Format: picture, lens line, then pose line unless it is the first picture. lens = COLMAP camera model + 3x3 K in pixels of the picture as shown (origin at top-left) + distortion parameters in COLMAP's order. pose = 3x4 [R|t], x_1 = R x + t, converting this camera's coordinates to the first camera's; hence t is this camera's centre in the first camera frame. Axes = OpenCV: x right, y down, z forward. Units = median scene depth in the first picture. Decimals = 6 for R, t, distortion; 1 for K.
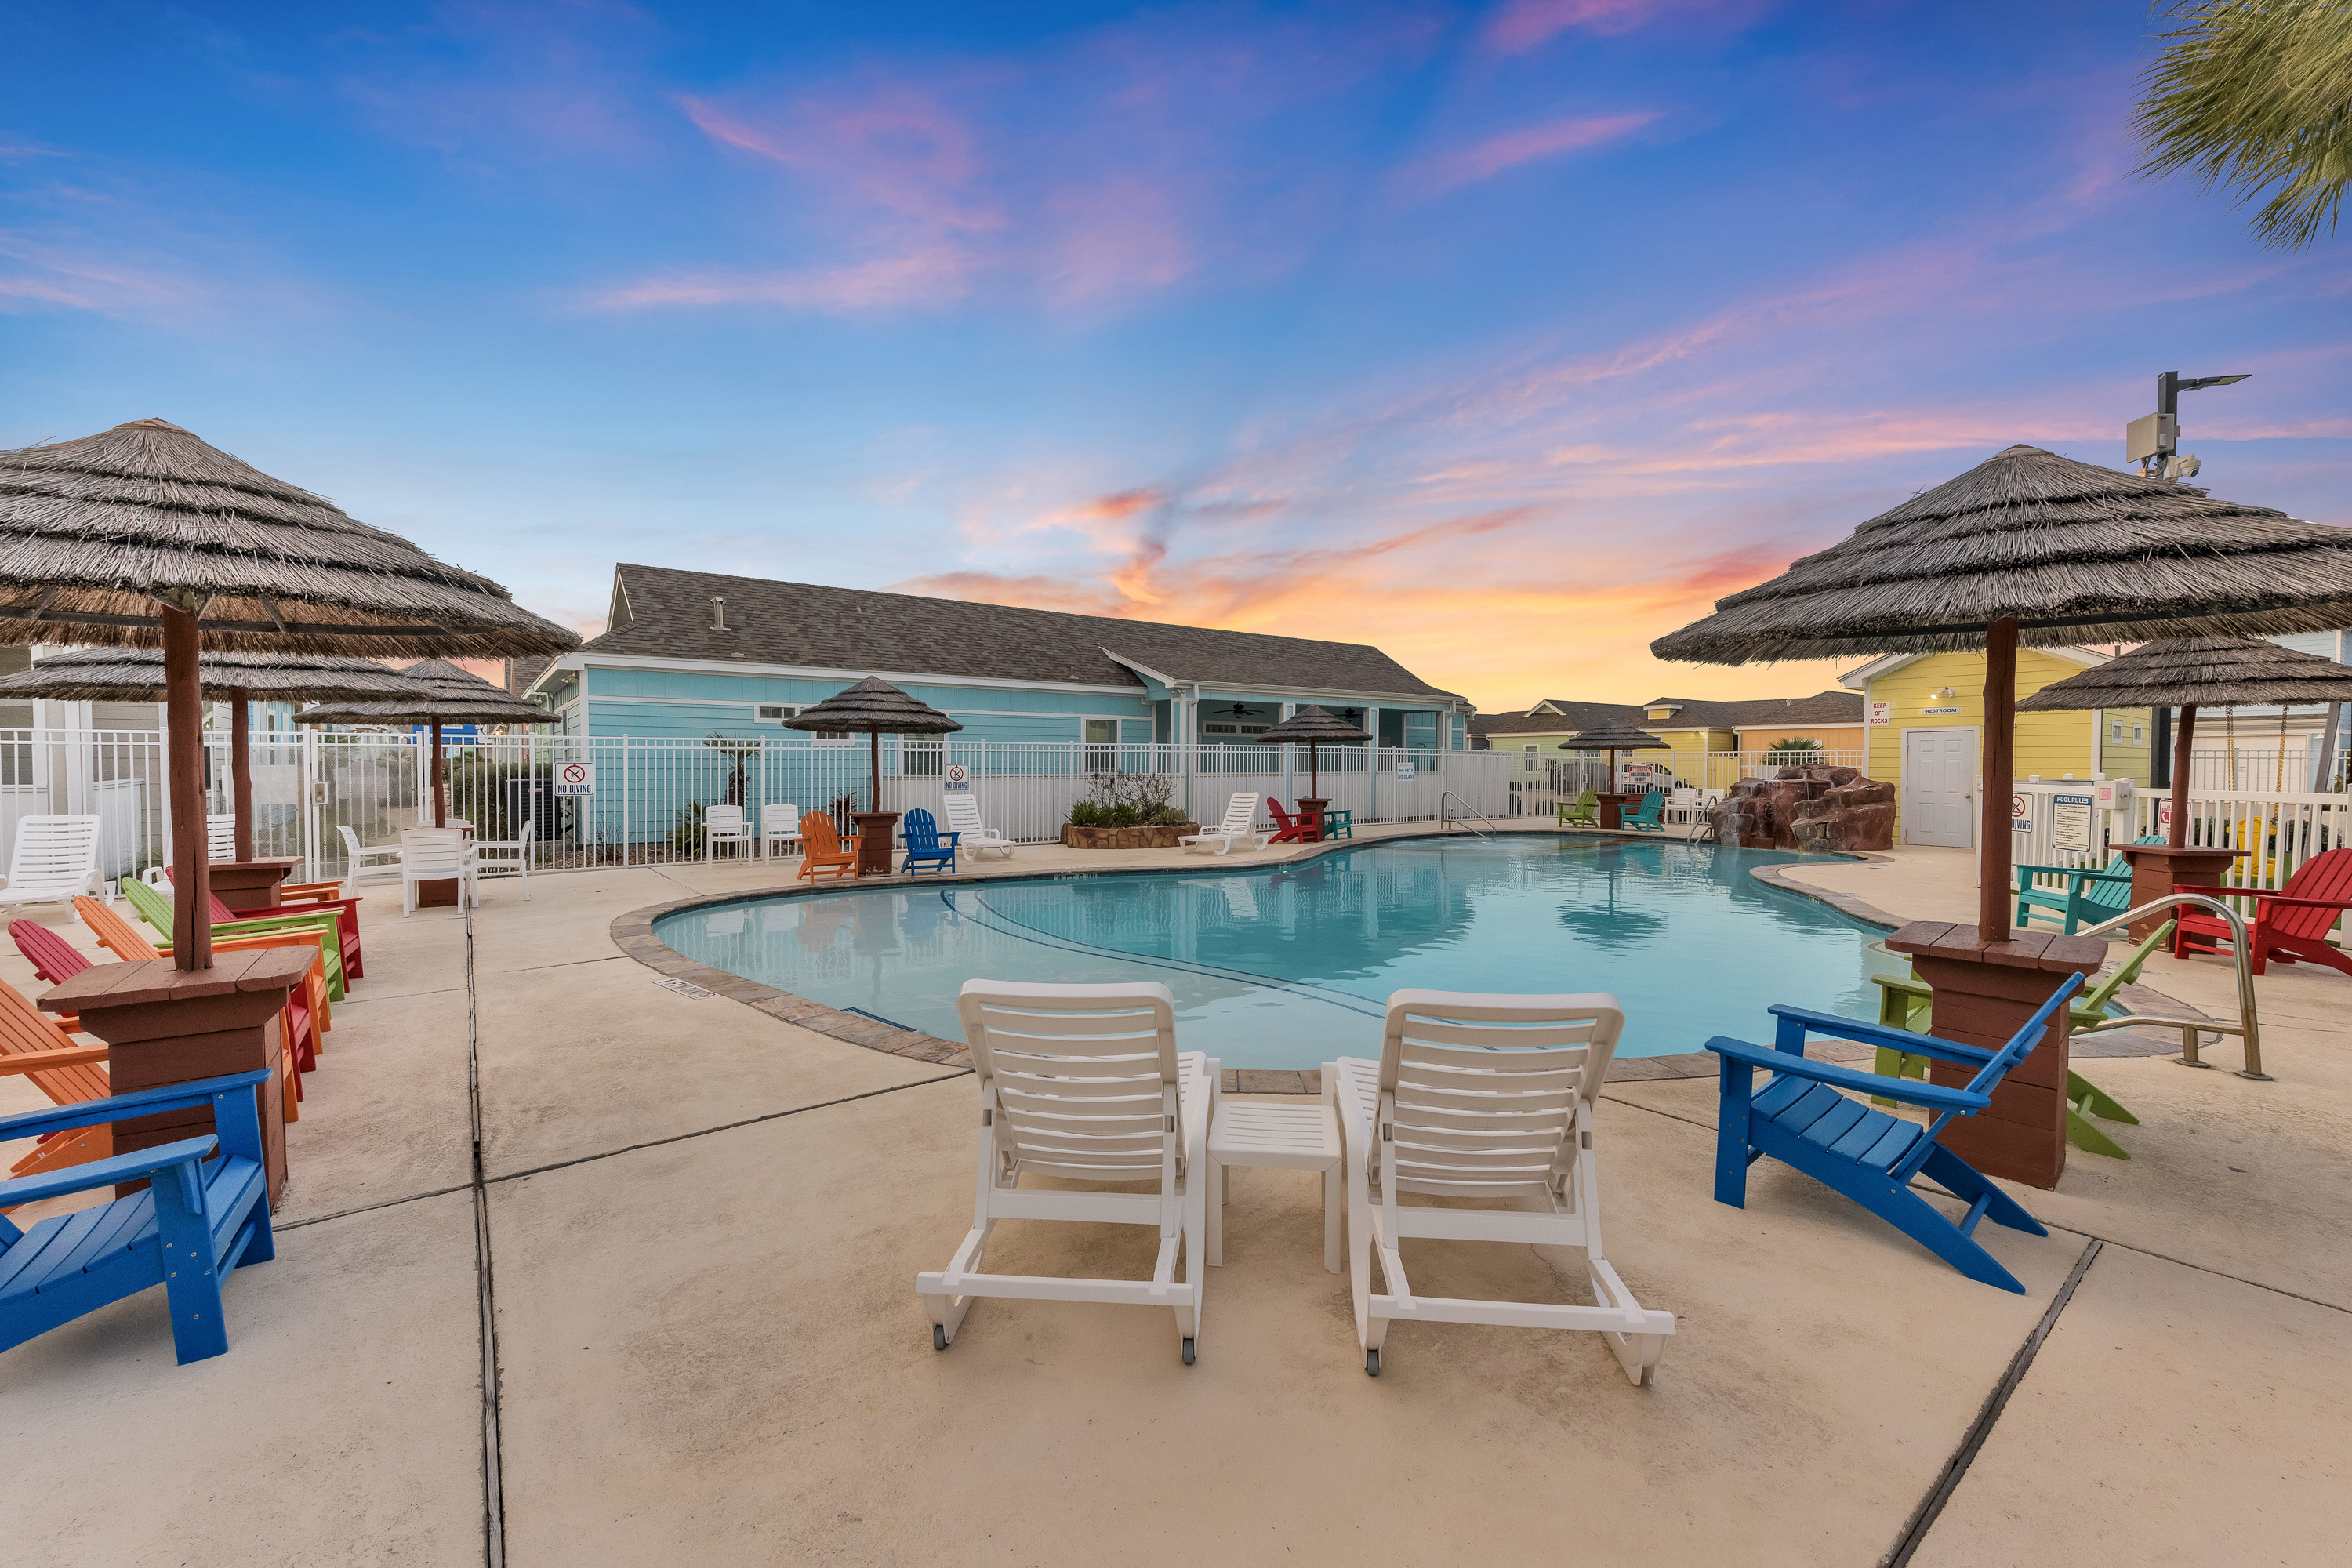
lens RADIAL K [[917.2, 0, 1190.1], [0, 917.2, 782.7], [0, 0, 1]] dist [0.007243, -0.000033]
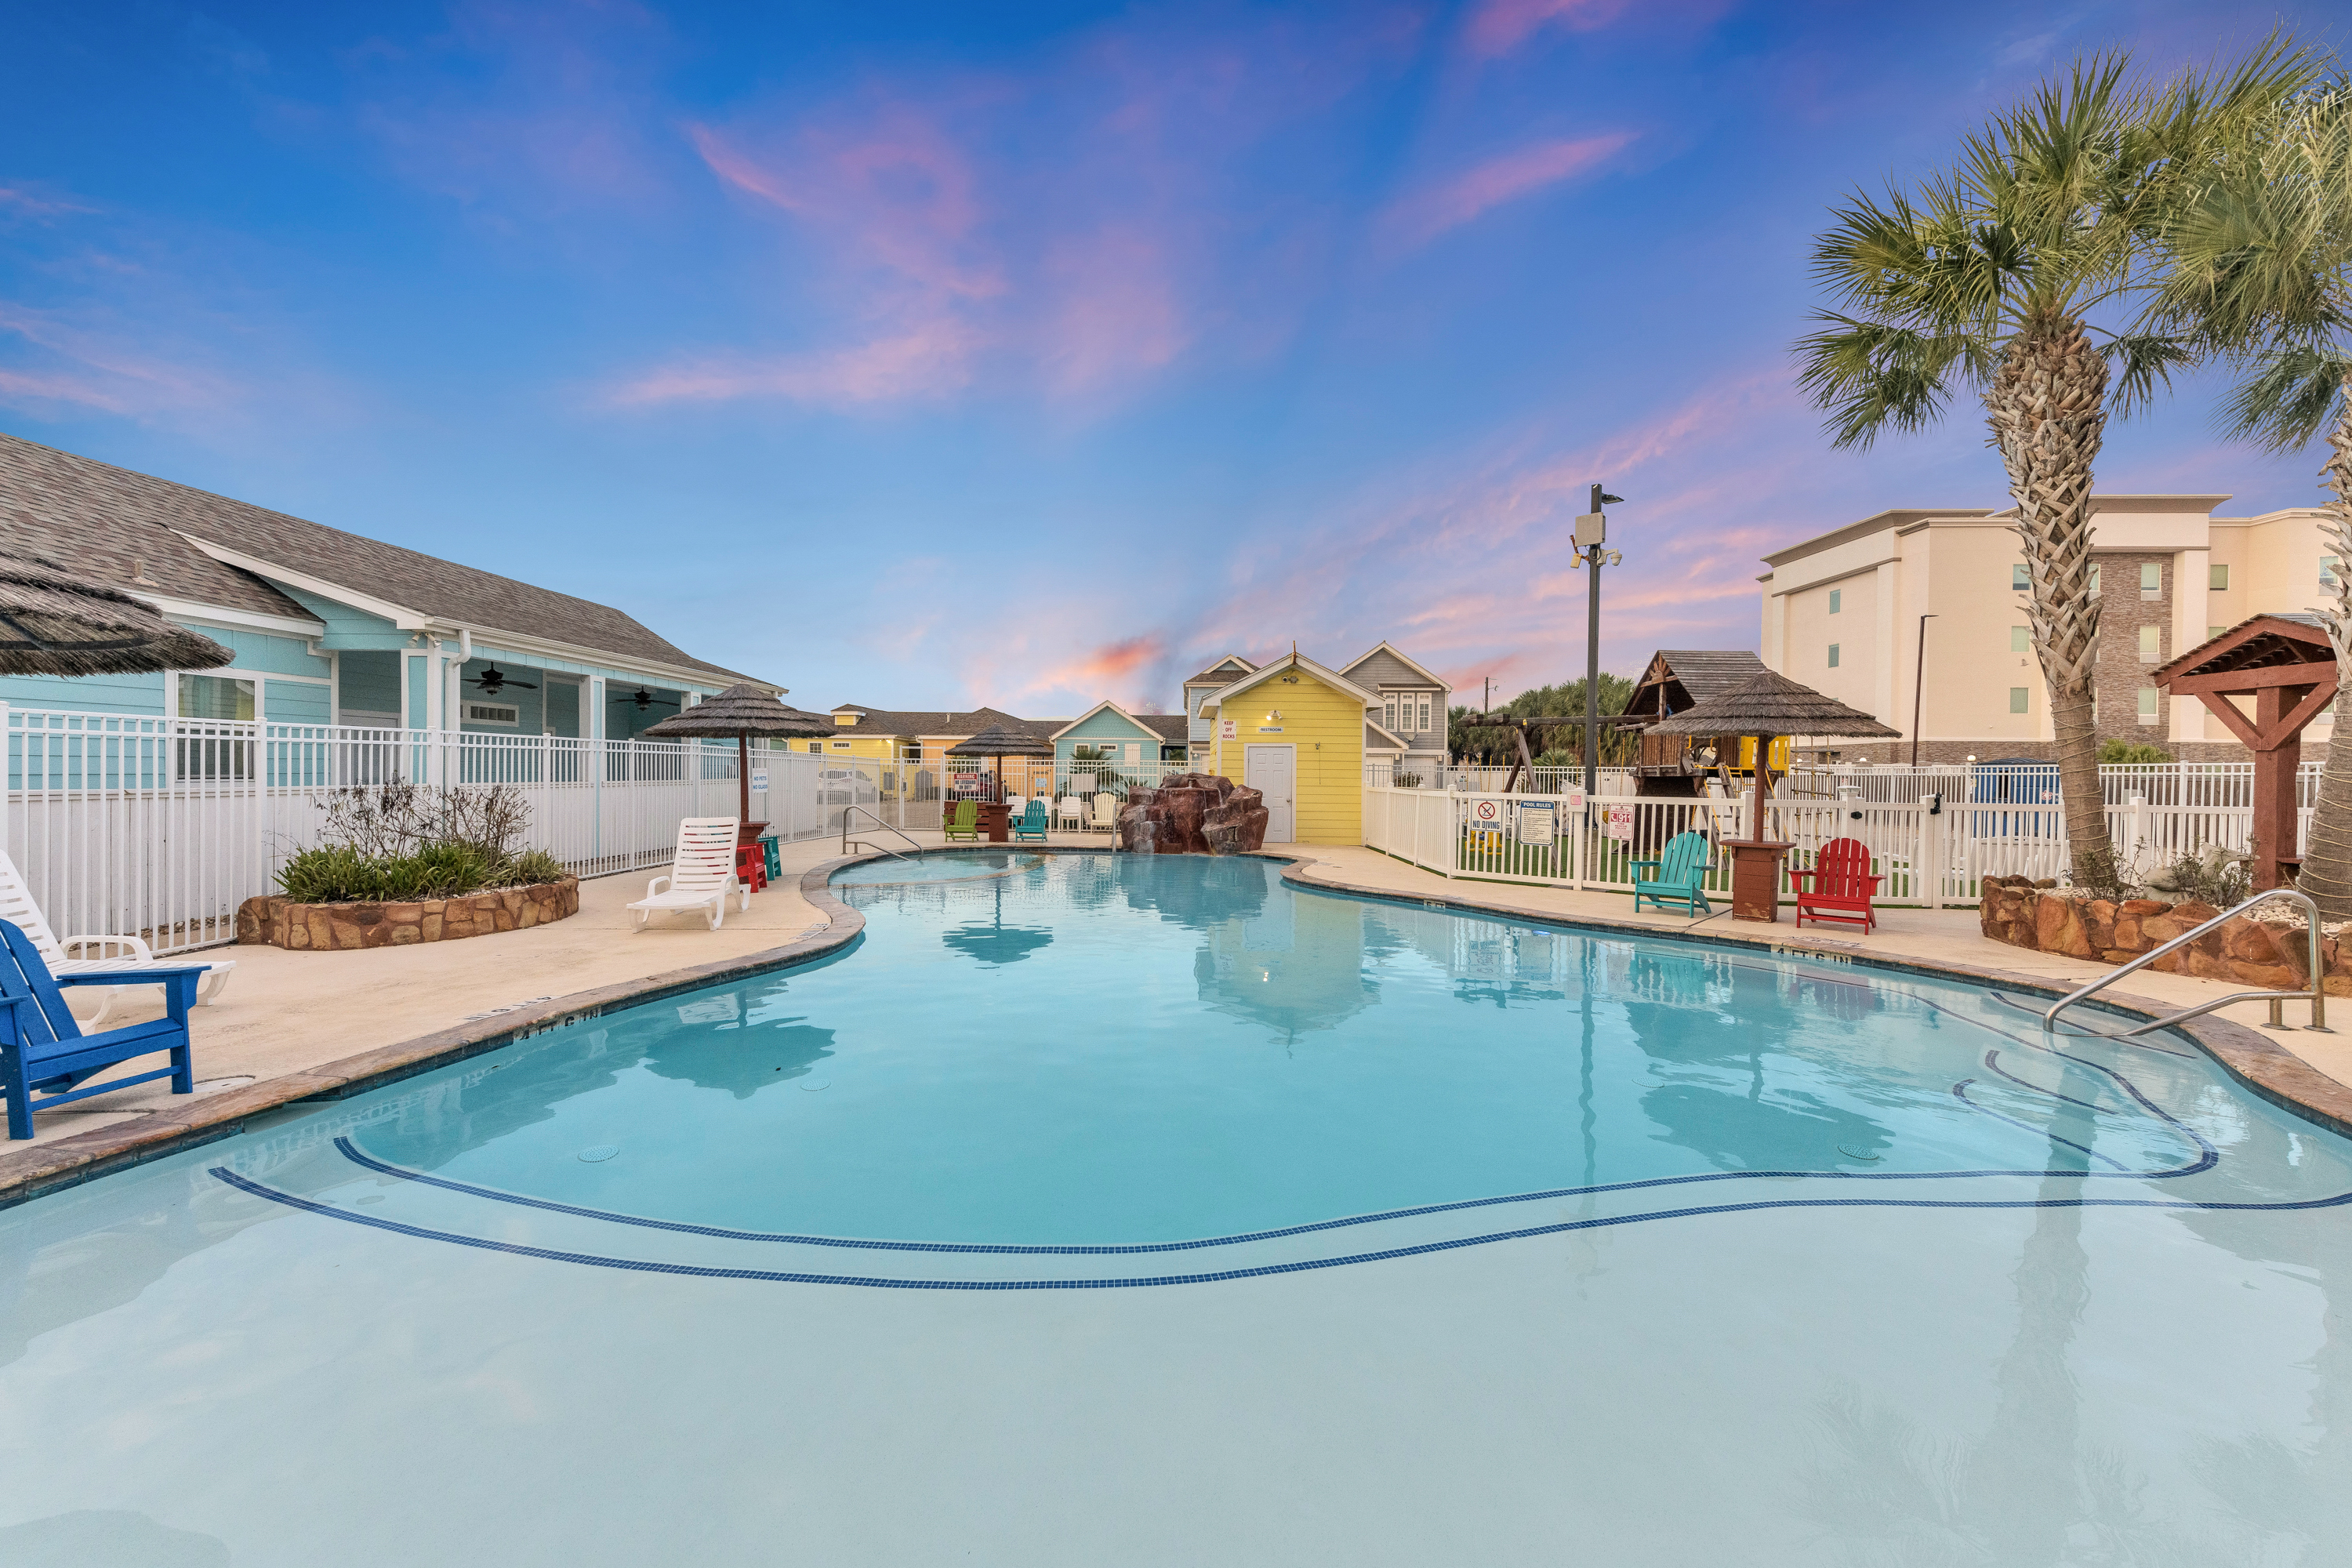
lens RADIAL K [[917.2, 0, 1170.3], [0, 917.2, 779.8], [0, 0, 1]] dist [0.007243, -0.000033]
pose [[0.623109, -0.000855, 0.782135, -0.194827], [0.007633, 0.999958, -0.004989, -0.007301], [-0.782098, 0.009079, 0.623090, 0.337462]]
